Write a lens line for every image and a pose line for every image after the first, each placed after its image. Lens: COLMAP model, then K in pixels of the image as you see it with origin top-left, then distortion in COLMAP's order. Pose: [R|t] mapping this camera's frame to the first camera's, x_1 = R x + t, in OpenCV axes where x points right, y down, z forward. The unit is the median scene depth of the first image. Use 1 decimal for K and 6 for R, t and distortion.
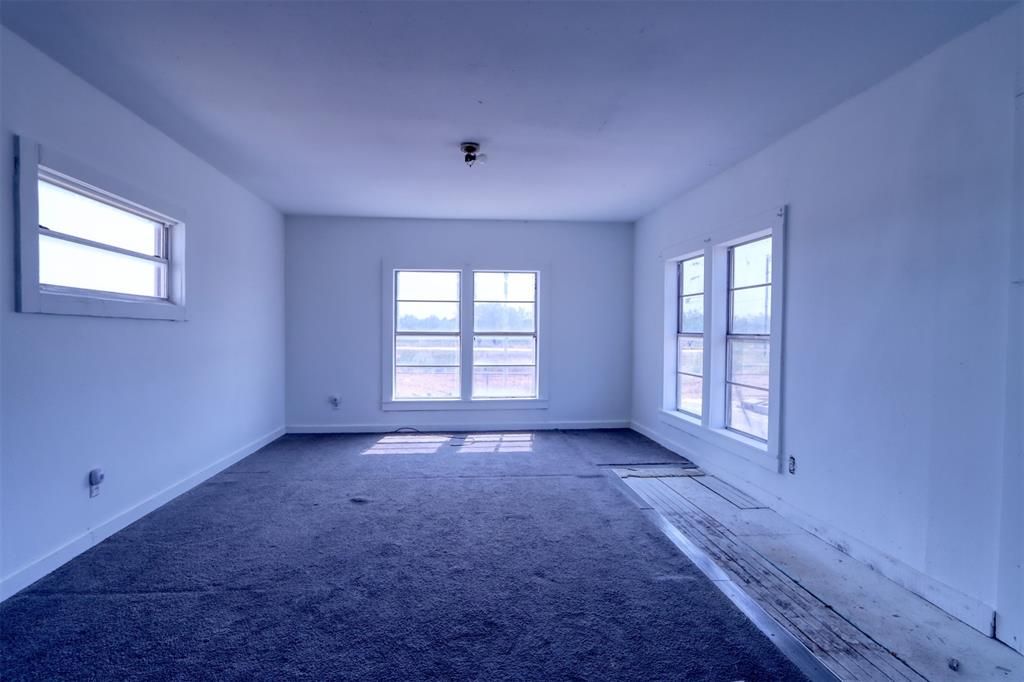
lens RADIAL K [[471.4, 0, 507.7], [0, 471.4, 337.2], [0, 0, 1]] dist [-0.001376, -0.000072]
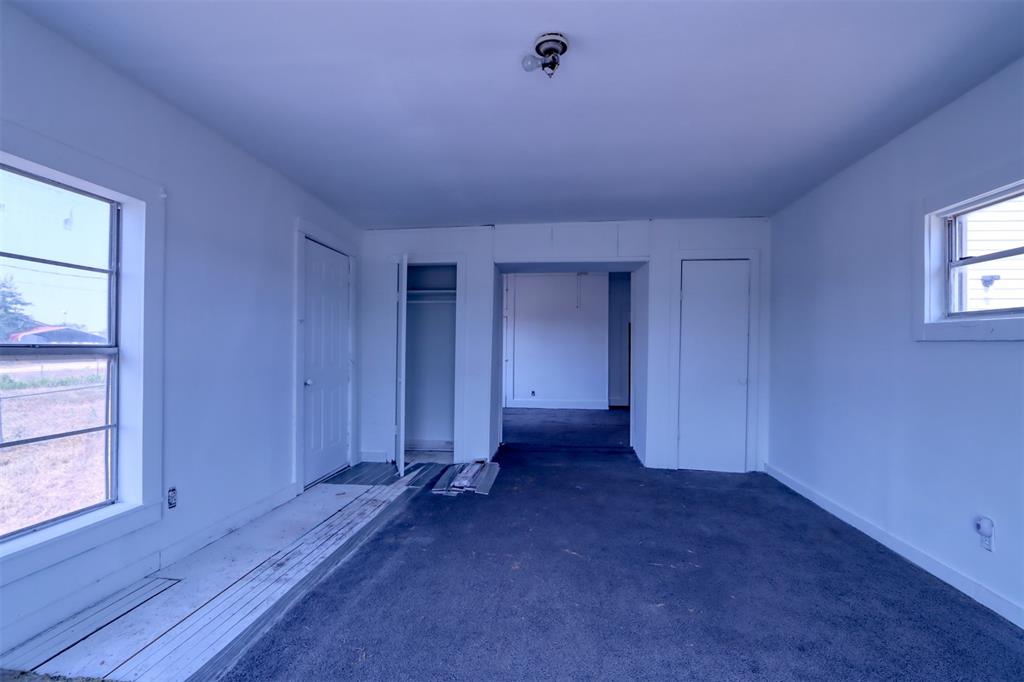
lens RADIAL K [[471.4, 0, 511.2], [0, 471.4, 343.1], [0, 0, 1]] dist [-0.001376, -0.000072]
pose [[-0.978193, -0.012597, 0.207318, -0.189523], [-0.014558, 0.999863, -0.007937, -0.013395], [-0.207189, -0.010782, -0.978241, 1.882361]]
